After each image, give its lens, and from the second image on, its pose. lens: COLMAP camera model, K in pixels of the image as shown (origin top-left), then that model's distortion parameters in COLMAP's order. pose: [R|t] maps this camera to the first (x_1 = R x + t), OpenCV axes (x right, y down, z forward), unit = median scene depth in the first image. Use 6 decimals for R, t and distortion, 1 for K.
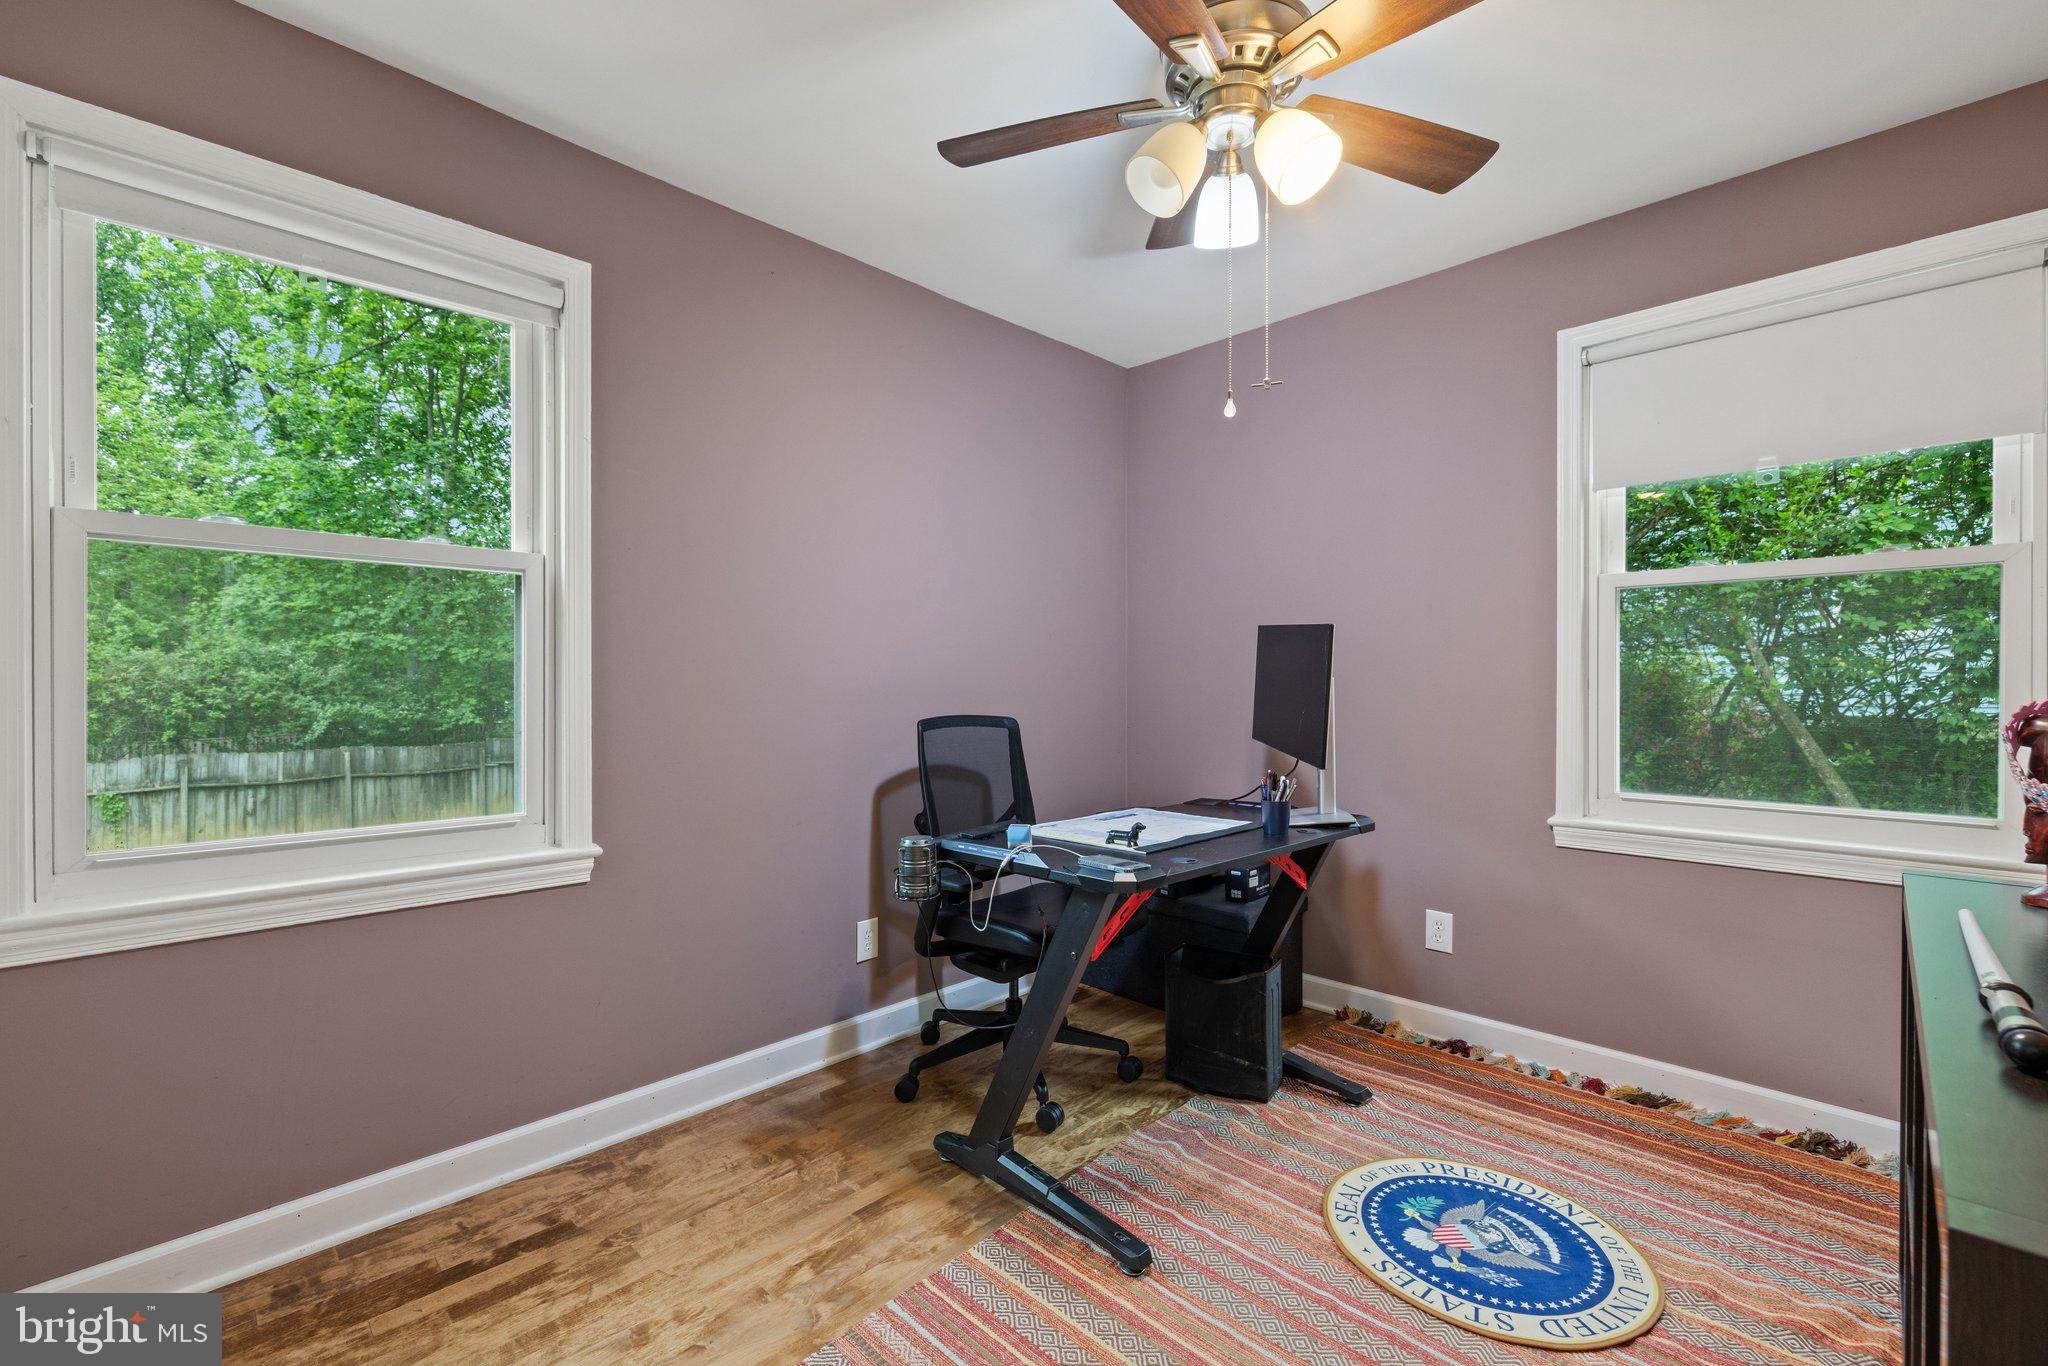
lens RADIAL K [[858.7, 0, 998.6], [0, 858.7, 686.1], [0, 0, 1]] dist [-0.000148, 0.000015]
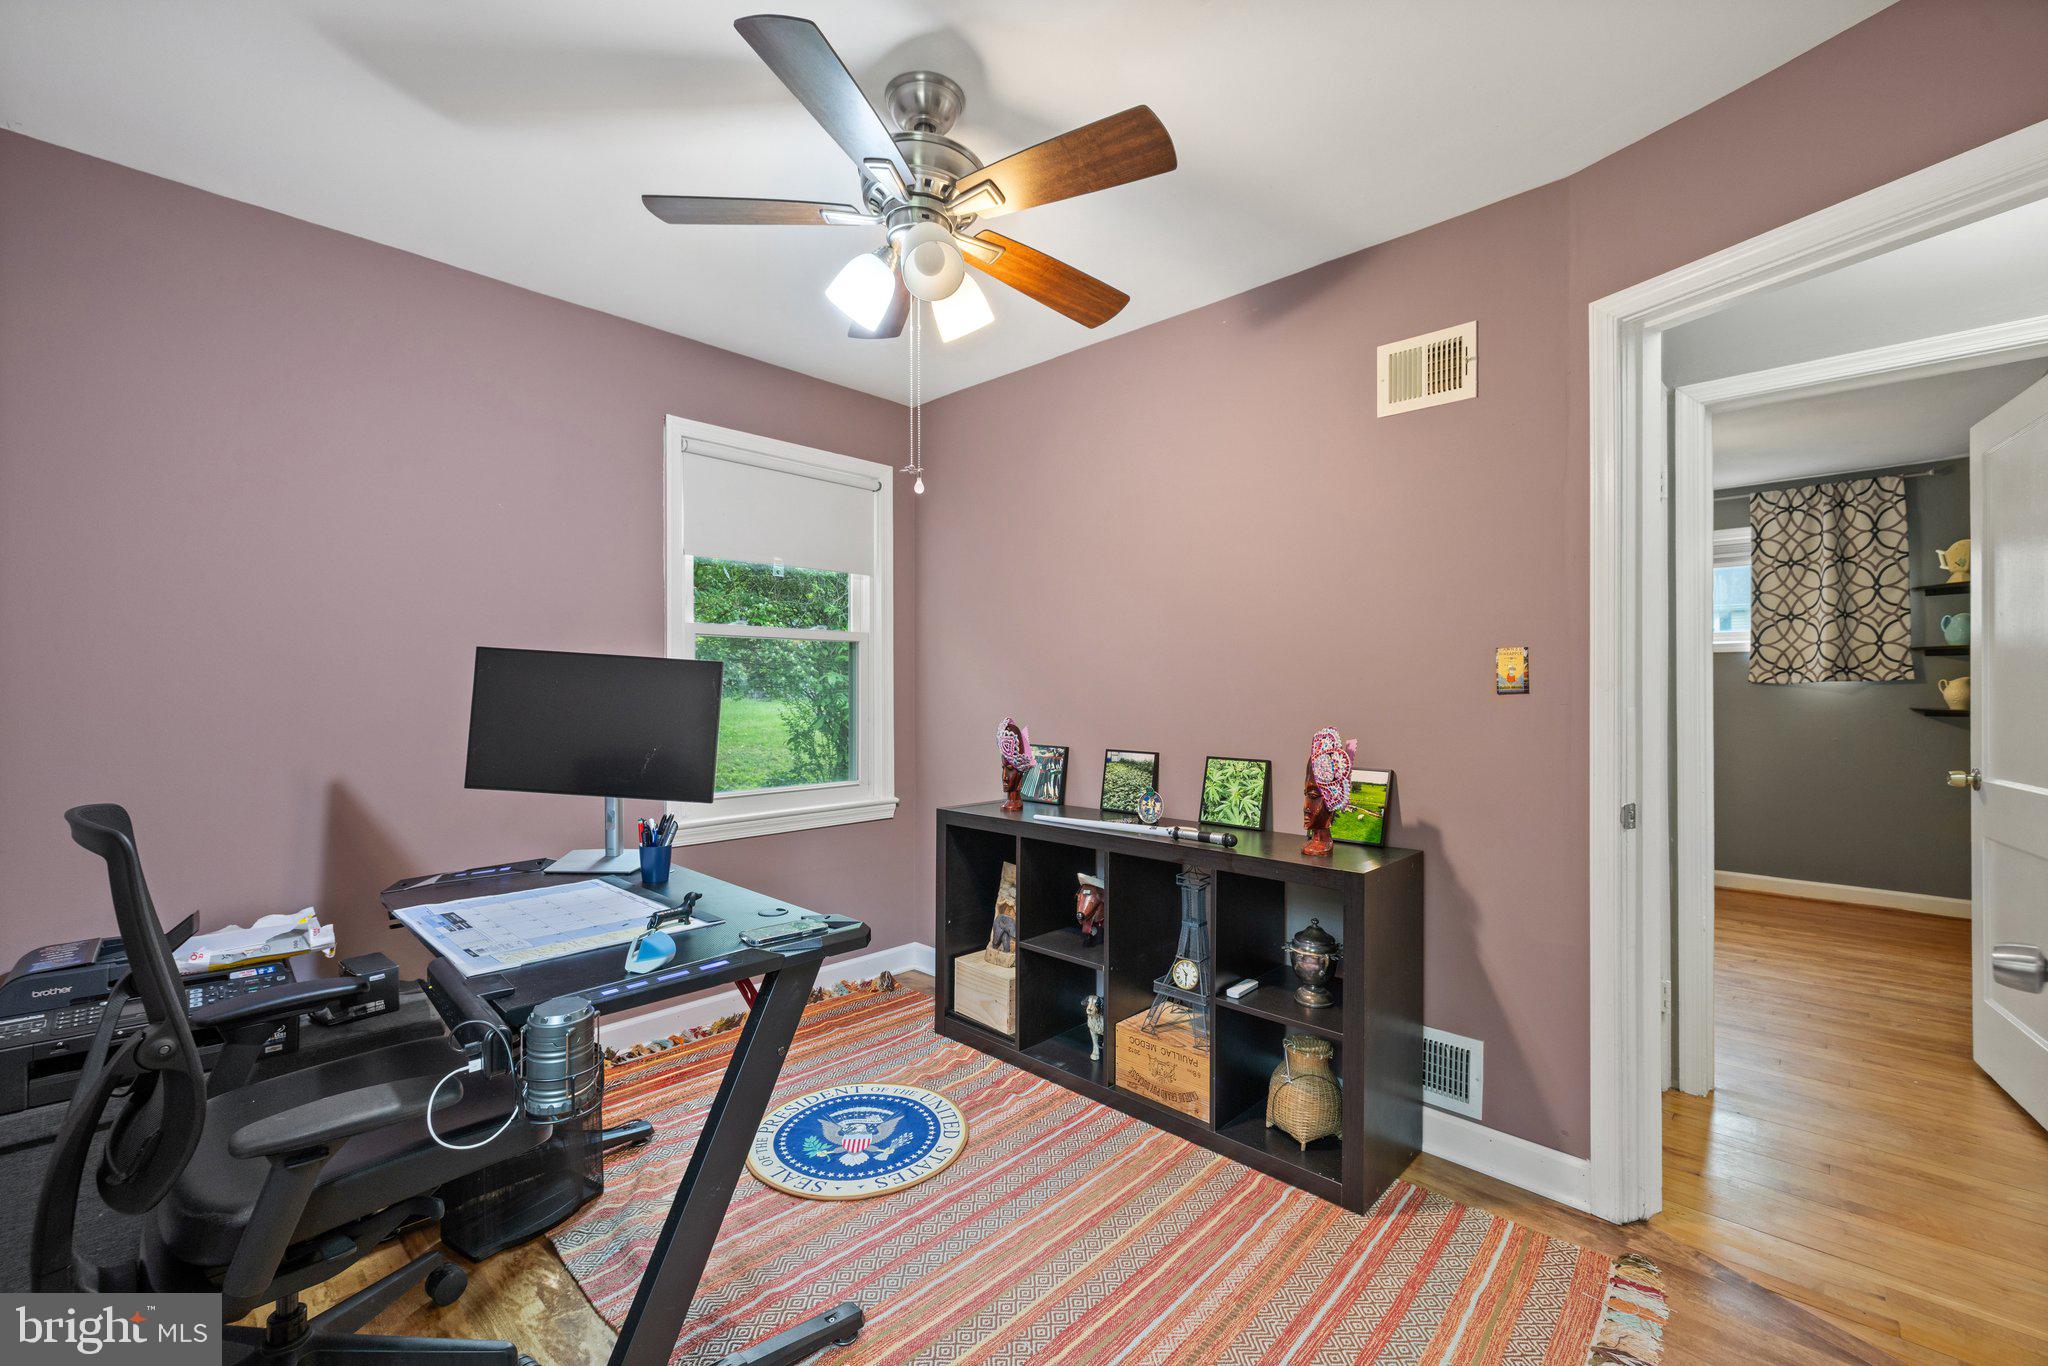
lens RADIAL K [[858.7, 0, 998.6], [0, 858.7, 686.1], [0, 0, 1]] dist [-0.000148, 0.000015]
pose [[-0.017677, 0.006005, 0.999826, -0.754589], [-0.001458, 0.999981, -0.006031, -0.042416], [-0.999843, -0.001564, -0.017668, 0.784035]]
